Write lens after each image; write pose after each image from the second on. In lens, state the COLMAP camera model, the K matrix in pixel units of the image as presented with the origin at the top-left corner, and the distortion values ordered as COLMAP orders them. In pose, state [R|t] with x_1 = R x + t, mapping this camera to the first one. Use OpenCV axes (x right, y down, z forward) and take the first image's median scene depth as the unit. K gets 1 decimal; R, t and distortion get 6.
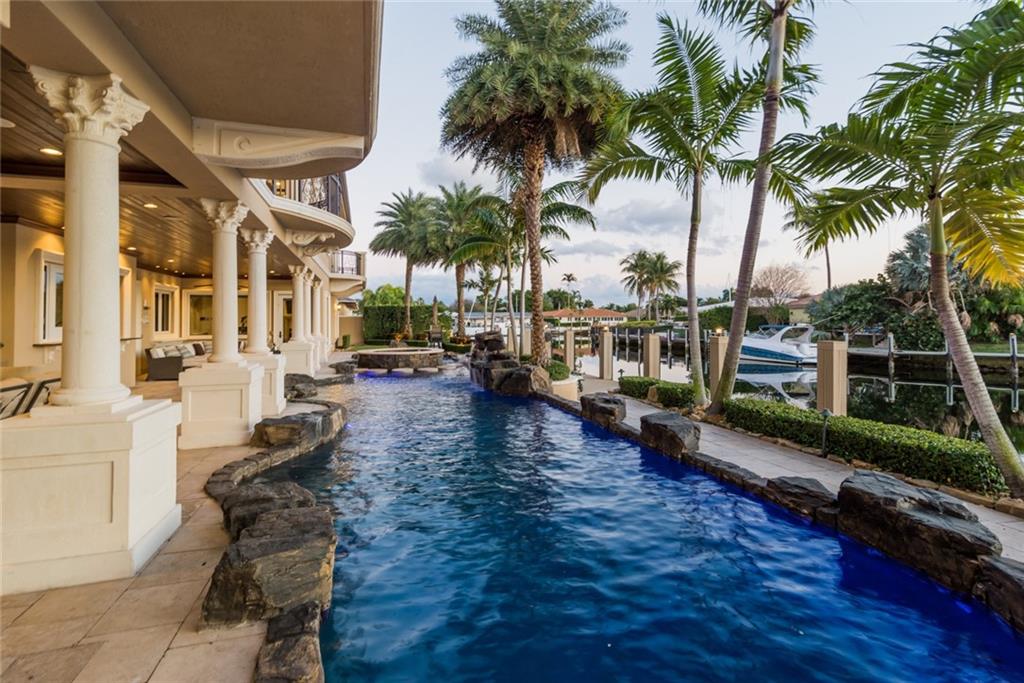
lens RADIAL K [[475.9, 0, 497.4], [0, 475.9, 311.2], [0, 0, 1]] dist [0.021567, -0.000427]
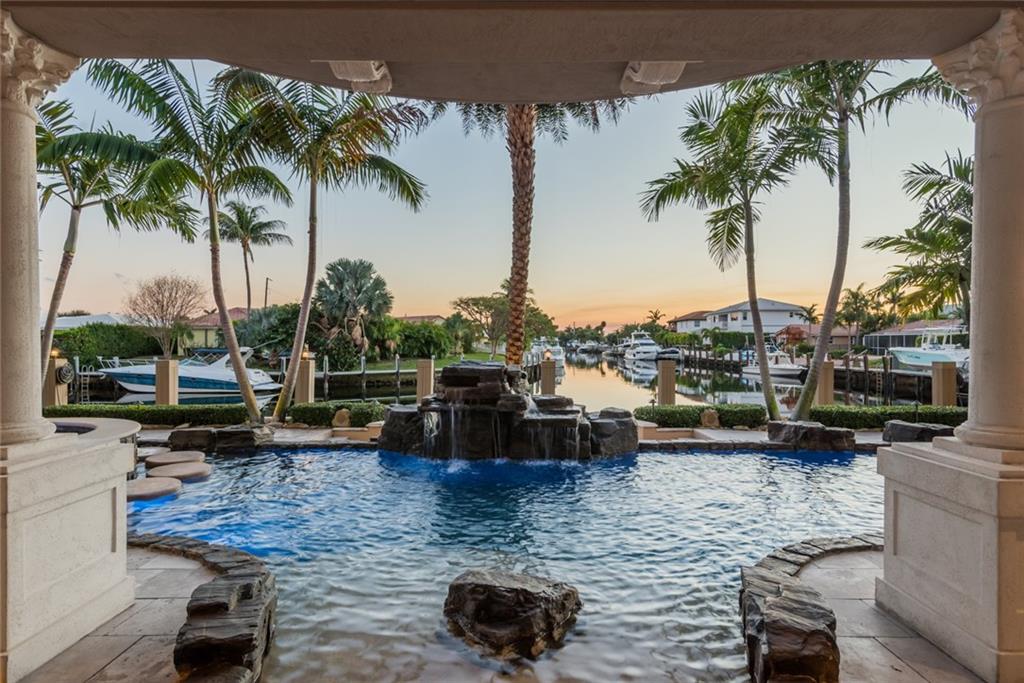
lens RADIAL K [[534.6, 0, 503.1], [0, 534.6, 344.4], [0, 0, 1]] dist [0.021158, -0.000023]
pose [[0.267531, 0.004345, 0.963539, -0.259386], [-0.023846, 0.999713, 0.002113, 0.008712], [-0.963254, -0.023542, 0.267558, 0.347655]]
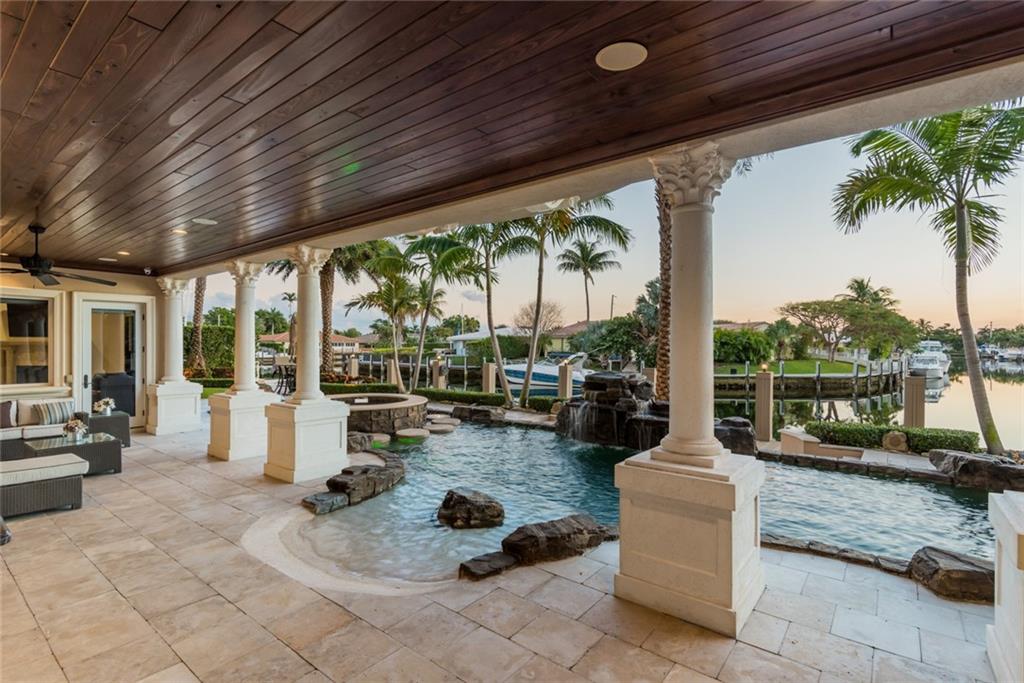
lens RADIAL K [[480.6, 0, 508.0], [0, 480.6, 344.9], [0, 0, 1]] dist [0.011855, -0.000192]
pose [[0.808753, 0.009788, 0.588067, -0.248766], [-0.020342, 0.999729, 0.011336, -0.002348], [-0.587797, -0.021131, 0.808733, 0.211709]]
